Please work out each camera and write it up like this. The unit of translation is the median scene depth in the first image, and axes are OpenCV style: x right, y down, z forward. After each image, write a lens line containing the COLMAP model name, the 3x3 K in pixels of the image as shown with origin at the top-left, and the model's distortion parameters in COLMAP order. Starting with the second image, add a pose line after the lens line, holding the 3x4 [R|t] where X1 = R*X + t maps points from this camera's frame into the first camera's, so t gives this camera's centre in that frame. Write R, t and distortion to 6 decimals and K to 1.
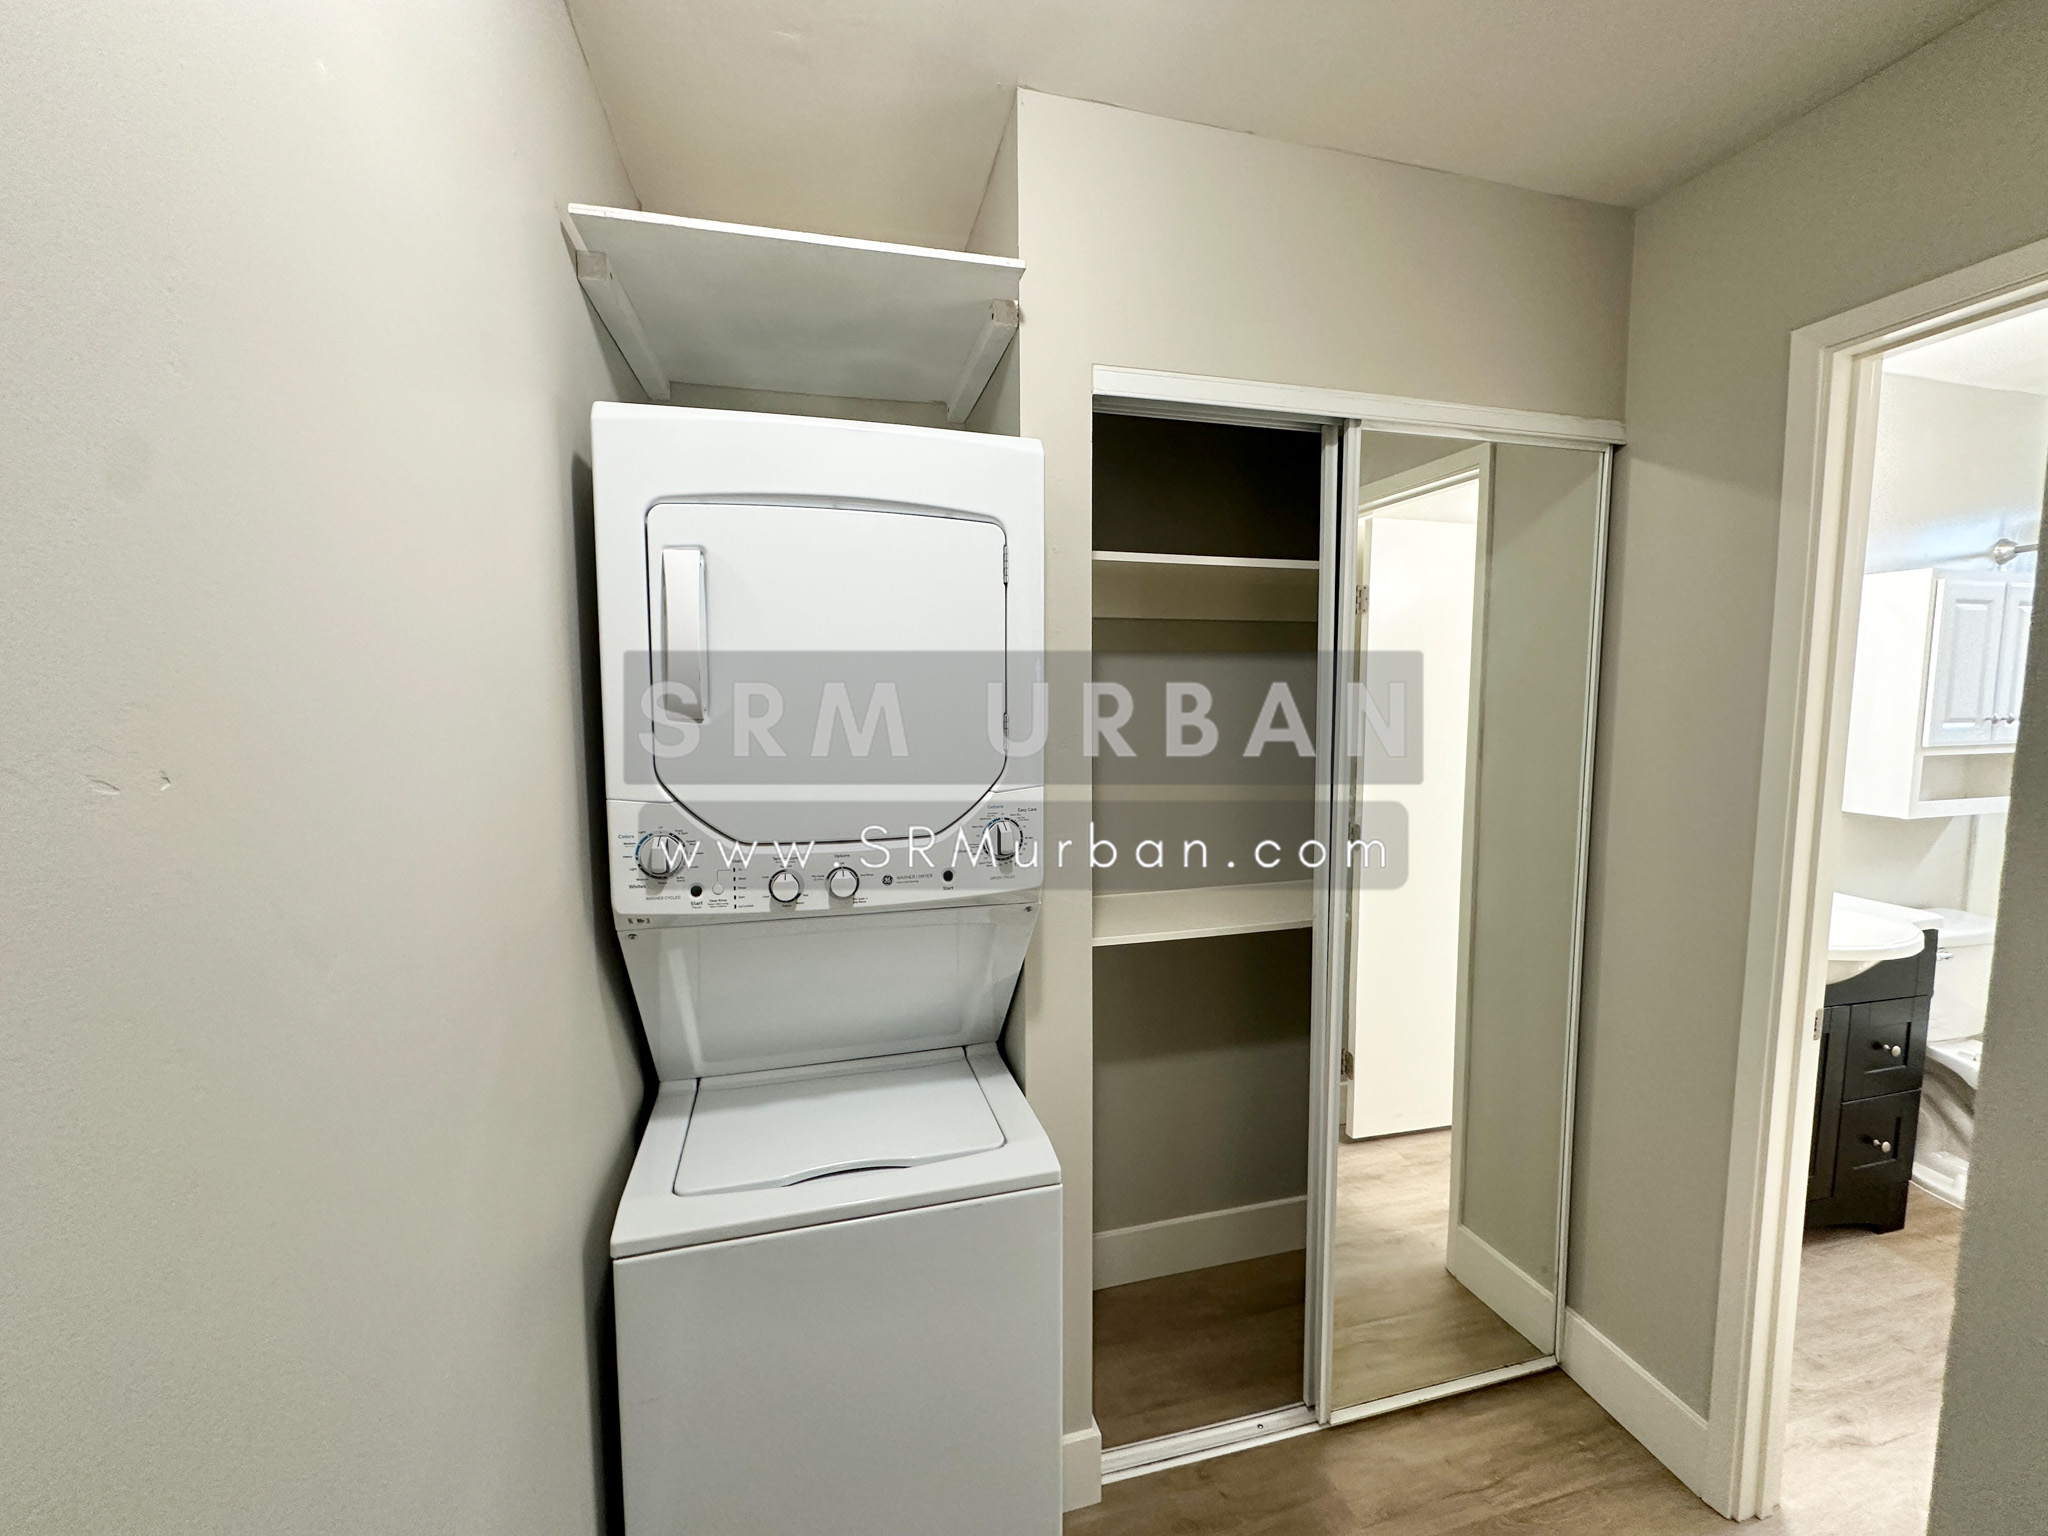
lens RADIAL K [[814.4, 0, 1024.3], [0, 814.4, 765.1], [0, 0, 1]] dist [-0.002482, 0.000555]
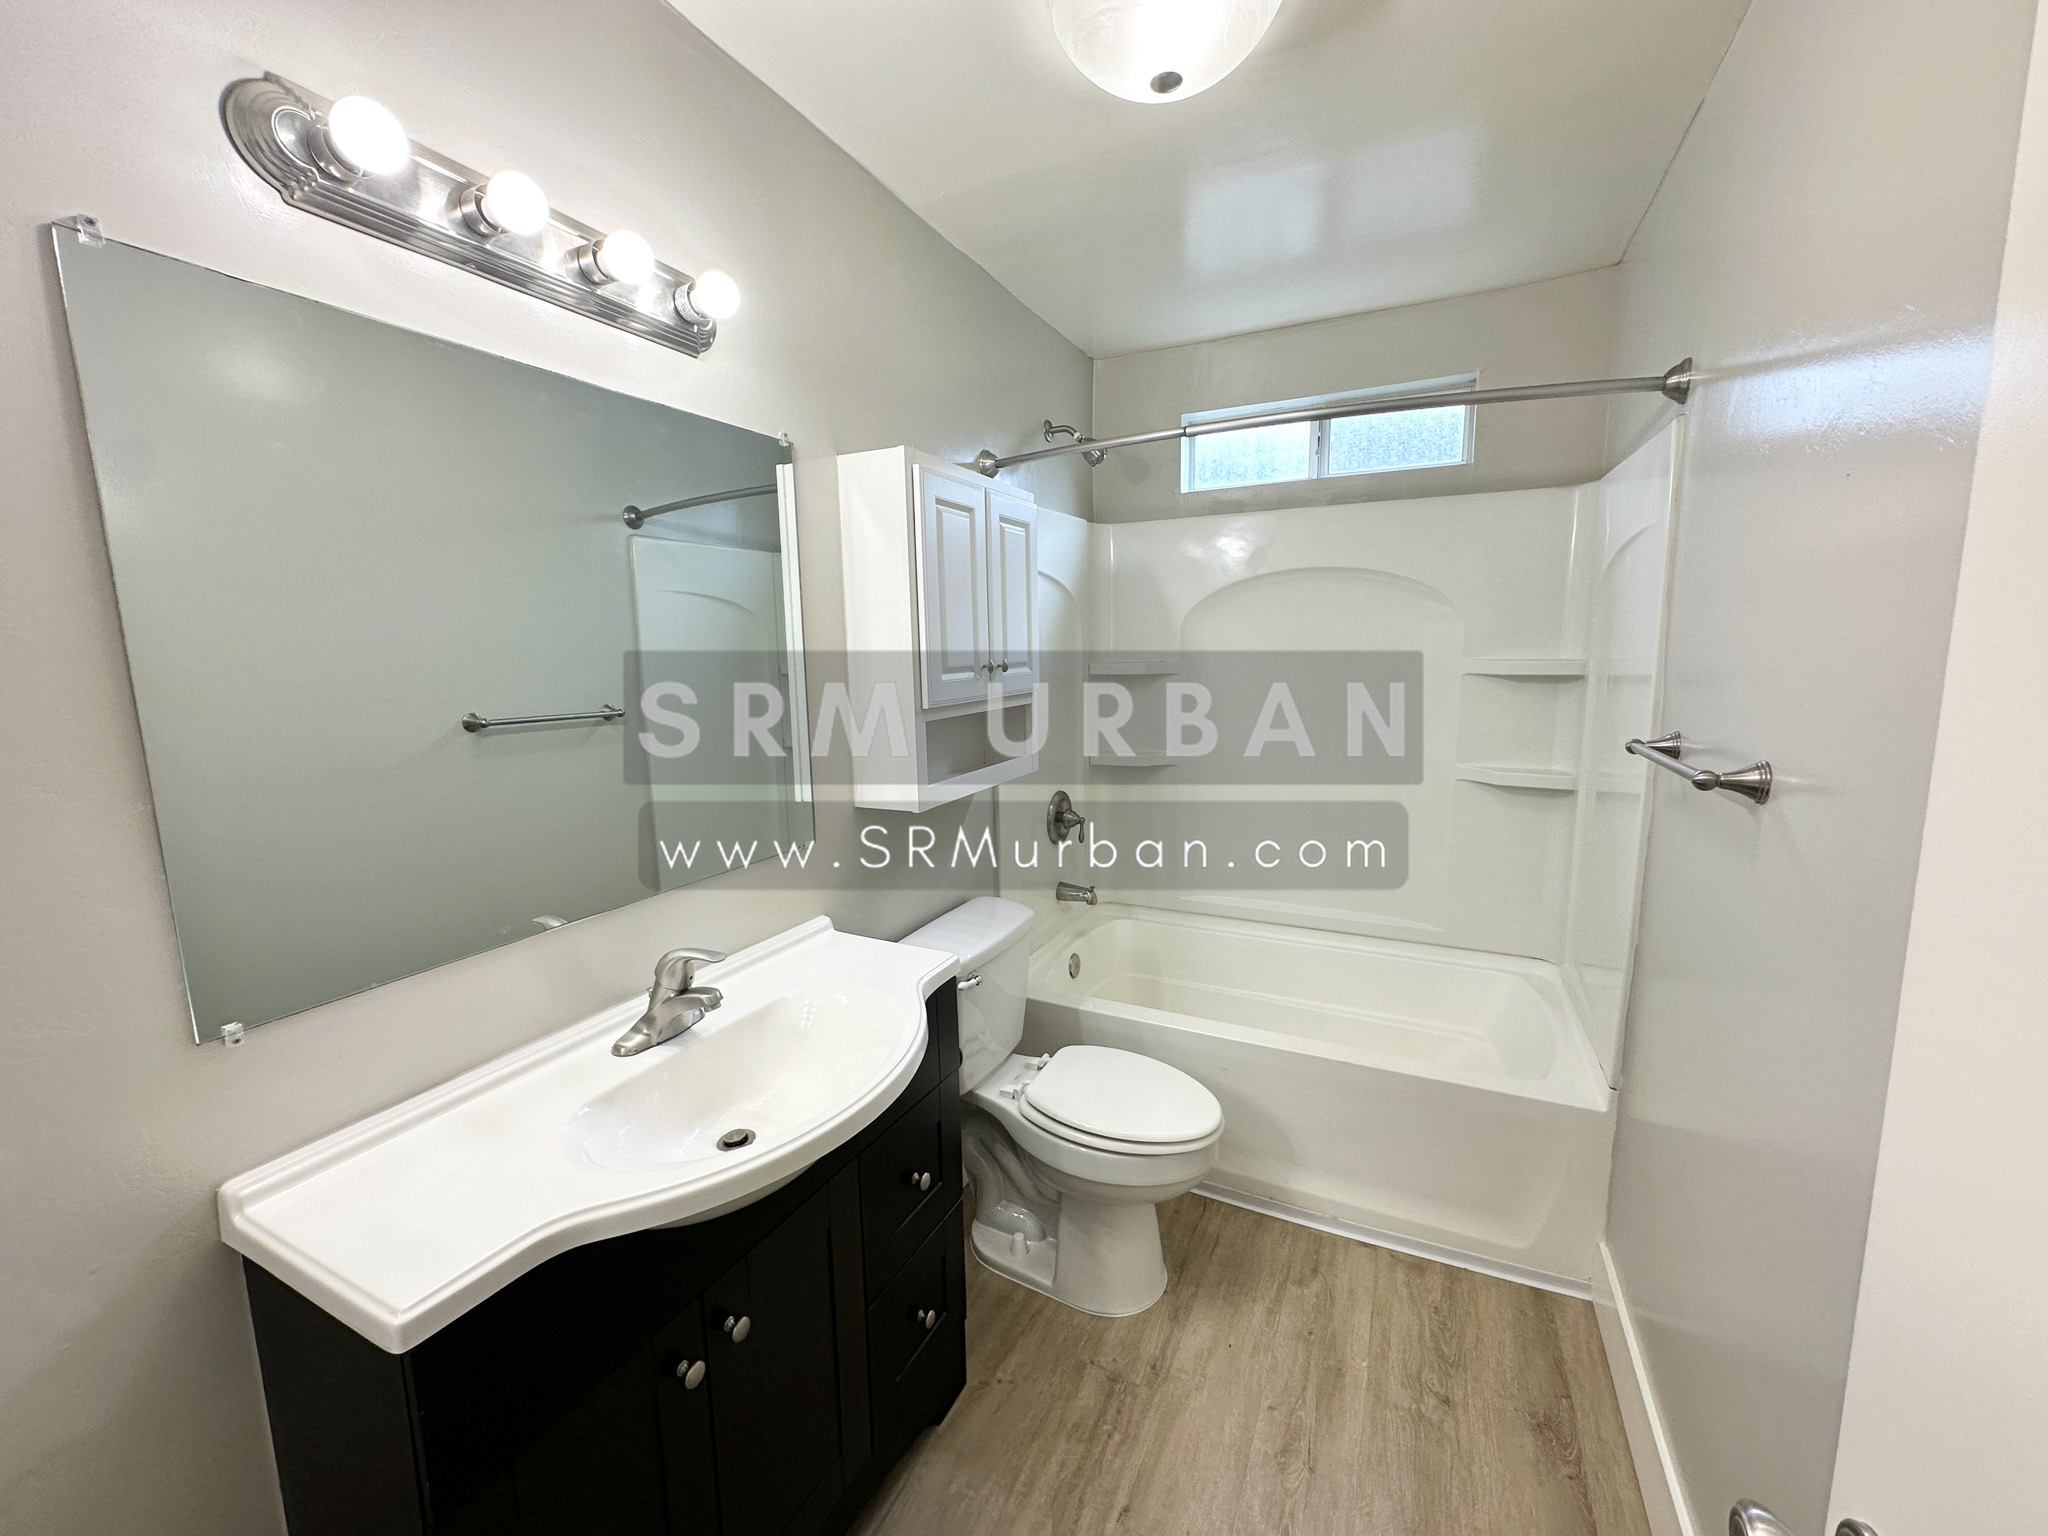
lens RADIAL K [[814.4, 0, 1020.9], [0, 814.4, 769.6], [0, 0, 1]] dist [-0.002482, 0.000555]
pose [[0.657239, -0.116195, 0.744672, 0.626385], [0.089698, 0.993081, 0.075789, -0.015757], [-0.748326, 0.016984, 0.663114, 0.467631]]
